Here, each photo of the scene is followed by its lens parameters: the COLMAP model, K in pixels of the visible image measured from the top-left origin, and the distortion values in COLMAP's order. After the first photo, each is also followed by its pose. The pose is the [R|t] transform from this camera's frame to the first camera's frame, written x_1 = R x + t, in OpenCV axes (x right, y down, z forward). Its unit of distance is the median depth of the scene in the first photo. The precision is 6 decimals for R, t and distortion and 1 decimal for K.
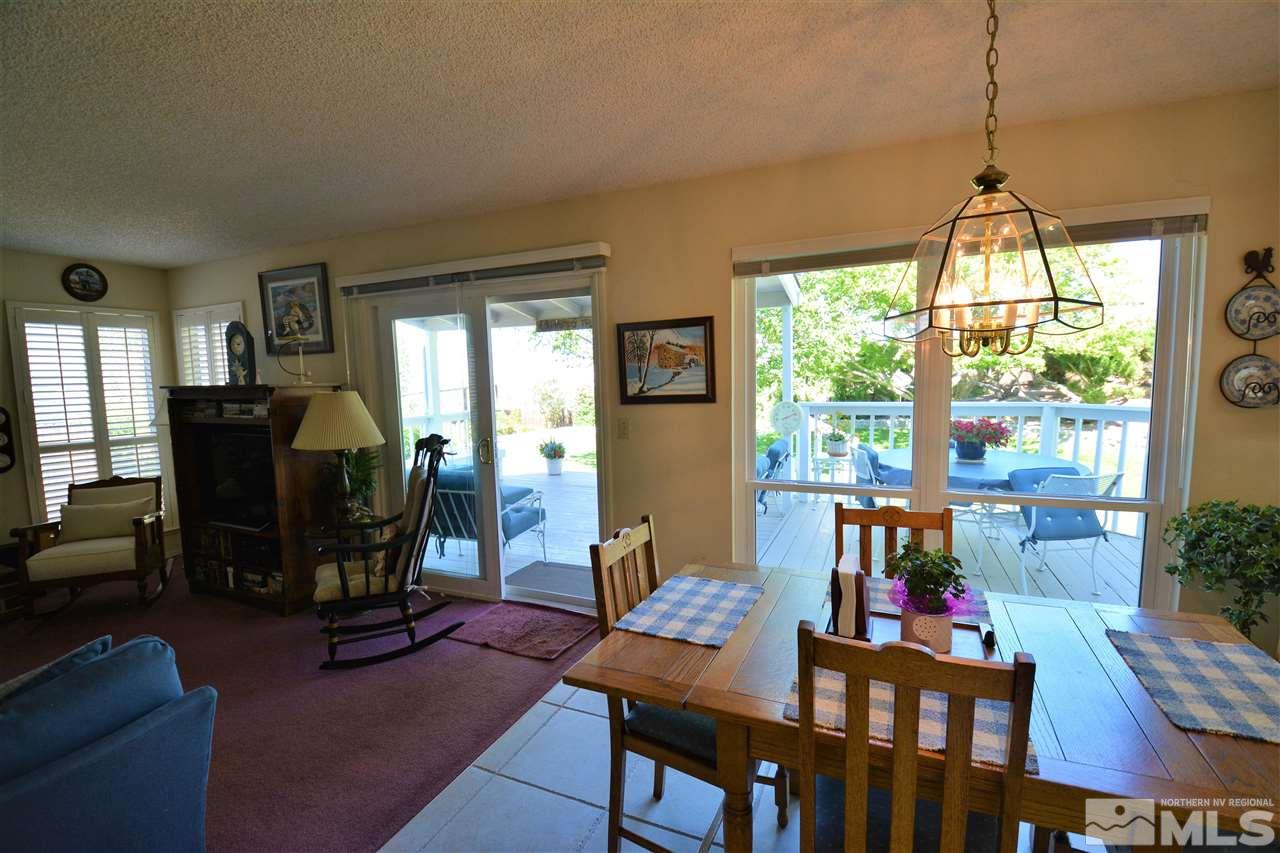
lens RADIAL K [[557.5, 0, 646.5], [0, 557.5, 435.5], [0, 0, 1]] dist [-0.029771, -0.003372]
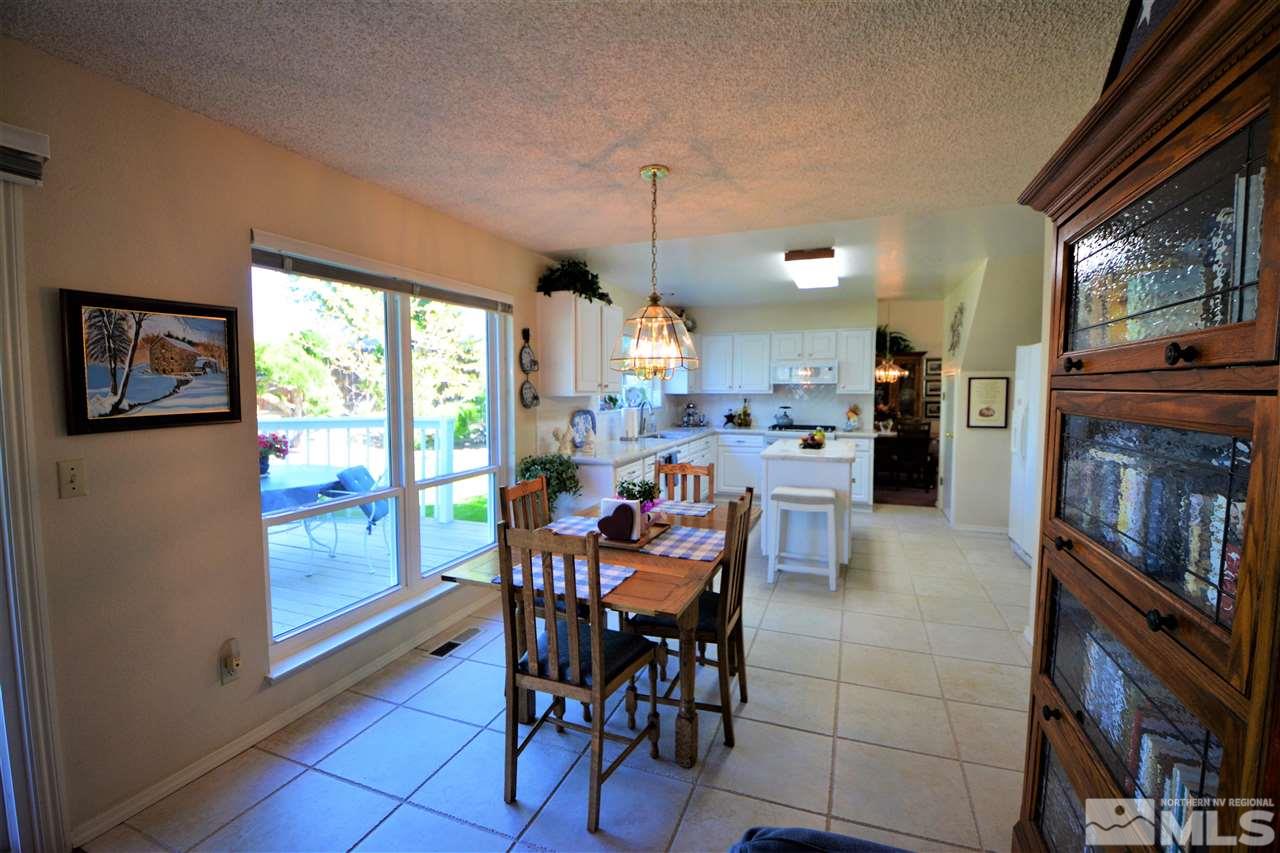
lens RADIAL K [[557.5, 0, 636.8], [0, 557.5, 426.9], [0, 0, 1]] dist [-0.029771, -0.003372]
pose [[-0.057126, -0.047657, 0.997229, -1.102300], [0.101601, 0.993397, 0.053294, -0.063688], [-0.993184, 0.104364, -0.051907, 0.856102]]
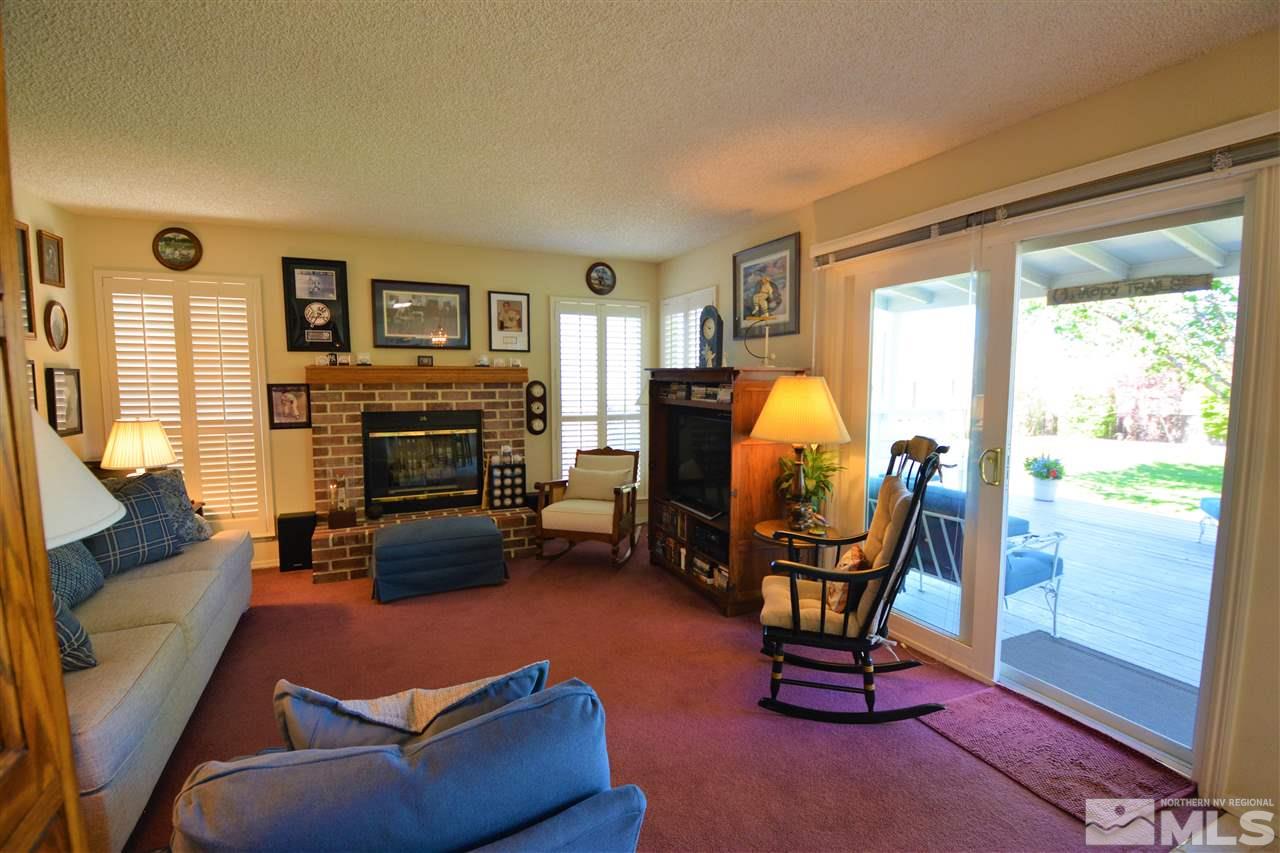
lens RADIAL K [[557.5, 0, 641.4], [0, 557.5, 424.8], [0, 0, 1]] dist [-0.029771, -0.003372]
pose [[0.732725, 0.077333, -0.676117, -0.140857], [-0.084663, 0.996163, 0.022189, -0.002305], [0.675238, 0.040984, 0.736460, 0.179645]]
